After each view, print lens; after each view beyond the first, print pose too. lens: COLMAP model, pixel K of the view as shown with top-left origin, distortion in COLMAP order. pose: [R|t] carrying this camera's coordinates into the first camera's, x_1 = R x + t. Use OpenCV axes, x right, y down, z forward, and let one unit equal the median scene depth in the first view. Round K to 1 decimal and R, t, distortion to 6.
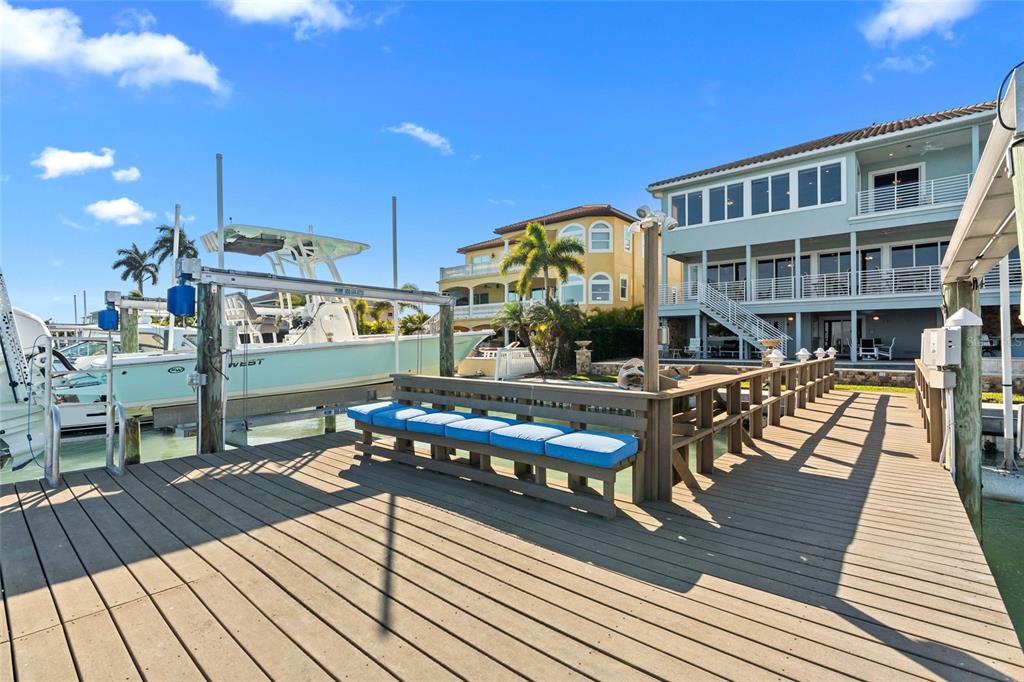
lens RADIAL K [[466.5, 0, 512.2], [0, 466.5, 339.5], [0, 0, 1]] dist [-0.004407, -0.000658]
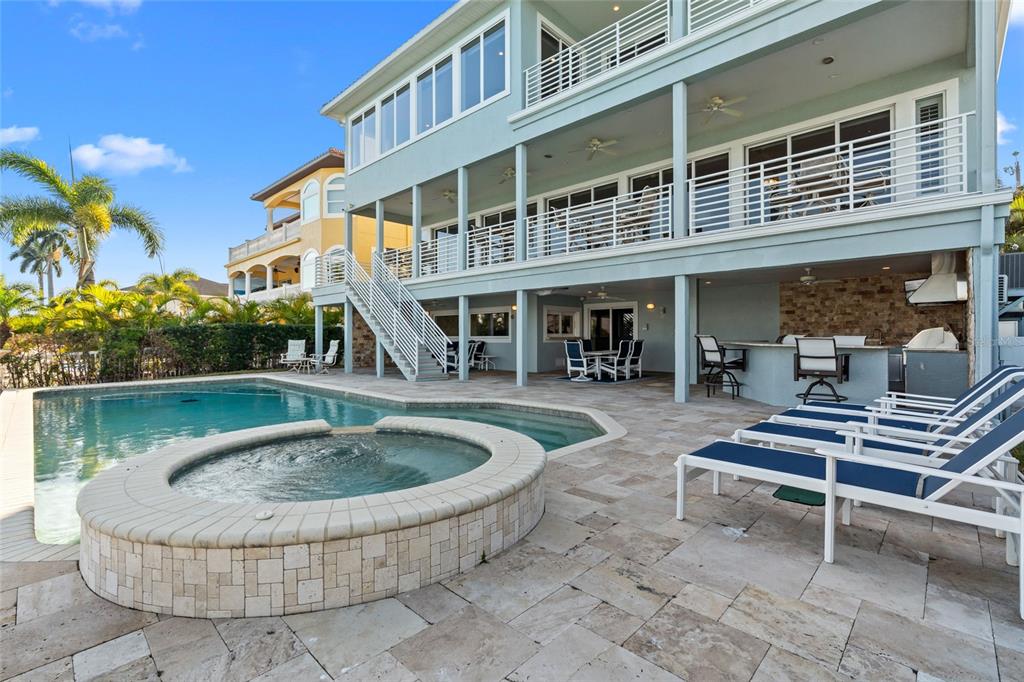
lens RADIAL K [[466.5, 0, 518.8], [0, 466.5, 338.0], [0, 0, 1]] dist [-0.004407, -0.000658]
pose [[0.998273, -0.002877, -0.058678, 0.914783], [0.003635, 0.999911, 0.012819, -0.018229], [0.058636, -0.013010, 0.998195, 0.548763]]
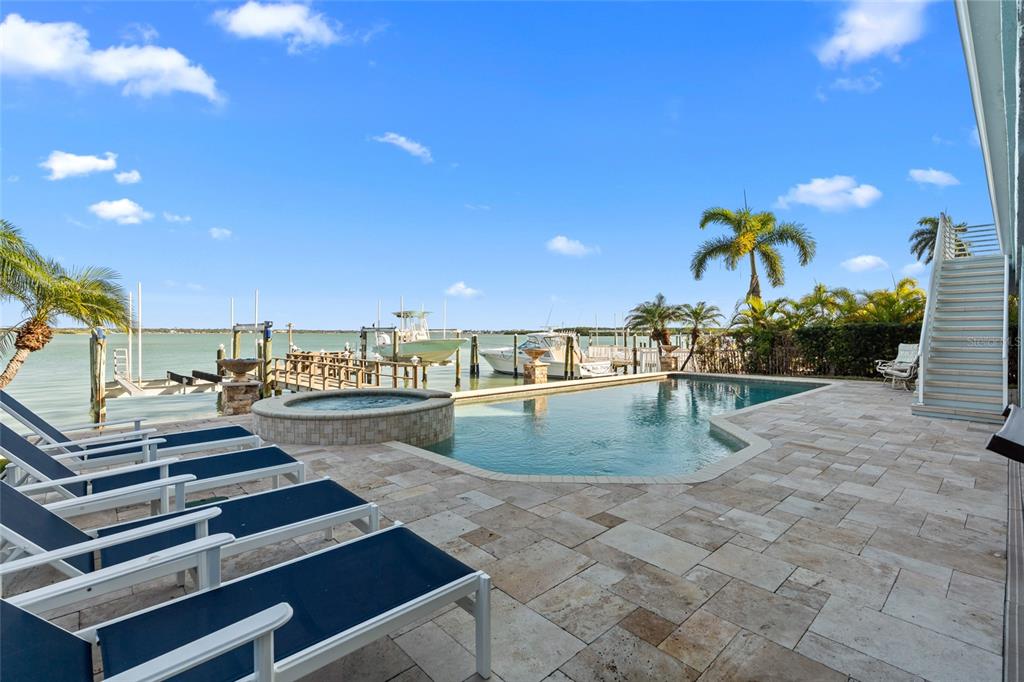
lens RADIAL K [[466.5, 0, 509.3], [0, 466.5, 336.3], [0, 0, 1]] dist [-0.004407, -0.000658]
pose [[-0.121368, 0.007138, -0.992582, 1.148802], [0.006426, 0.999959, 0.006405, -0.023288], [0.992587, -0.005601, -0.121409, 0.834364]]
